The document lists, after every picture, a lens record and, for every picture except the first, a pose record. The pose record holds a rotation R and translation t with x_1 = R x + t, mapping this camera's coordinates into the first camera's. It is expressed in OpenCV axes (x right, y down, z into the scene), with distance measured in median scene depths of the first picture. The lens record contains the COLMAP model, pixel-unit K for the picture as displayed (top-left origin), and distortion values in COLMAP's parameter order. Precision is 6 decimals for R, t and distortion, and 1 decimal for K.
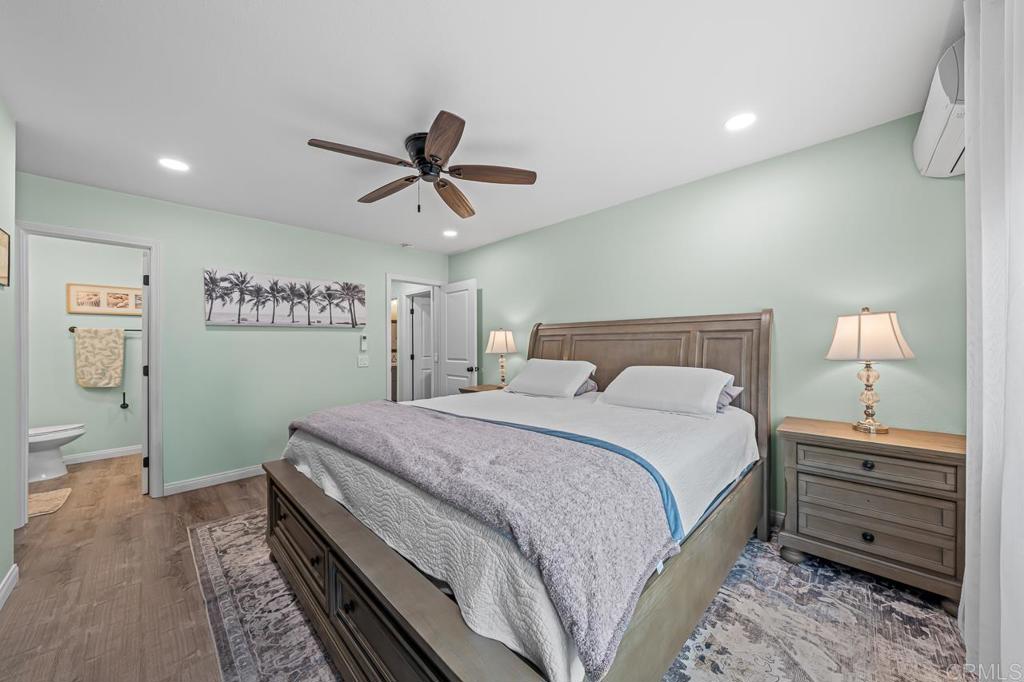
lens RADIAL K [[347.6, 0, 512.0], [0, 347.6, 341.0], [0, 0, 1]] dist [0.023688, 0.000030]
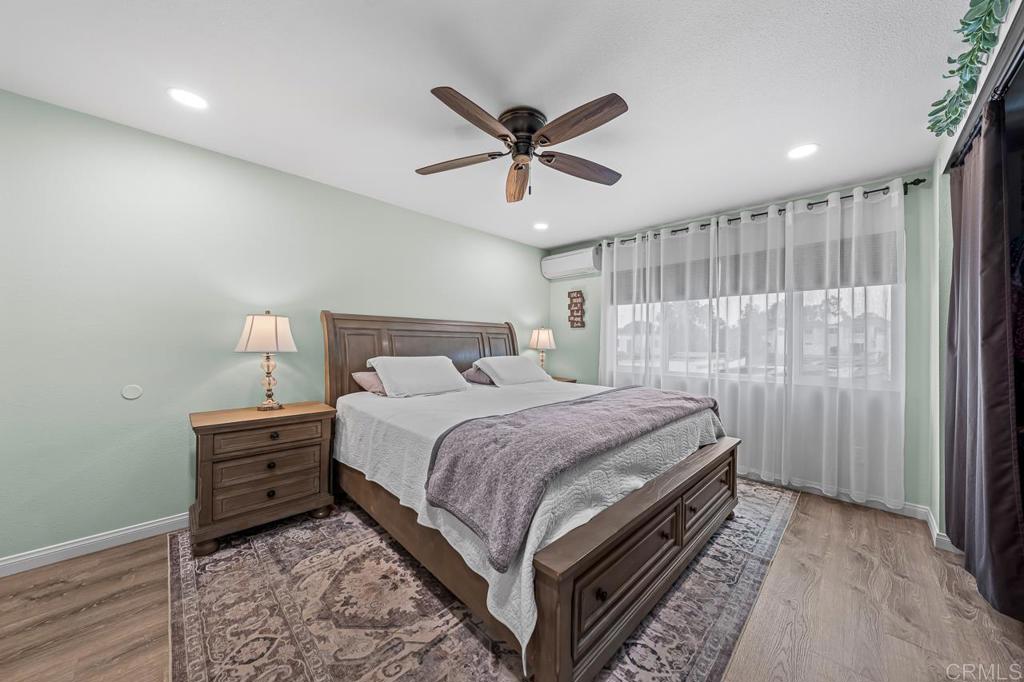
lens RADIAL K [[352.7, 0, 488.4], [0, 352.7, 340.6], [0, 0, 1]] dist [-0.001261, -0.000043]
pose [[0.052990, 0.003677, 0.998588, -1.248902], [-0.017257, 0.999847, -0.002765, 0.013858], [-0.998446, -0.017086, 0.053045, 1.114811]]
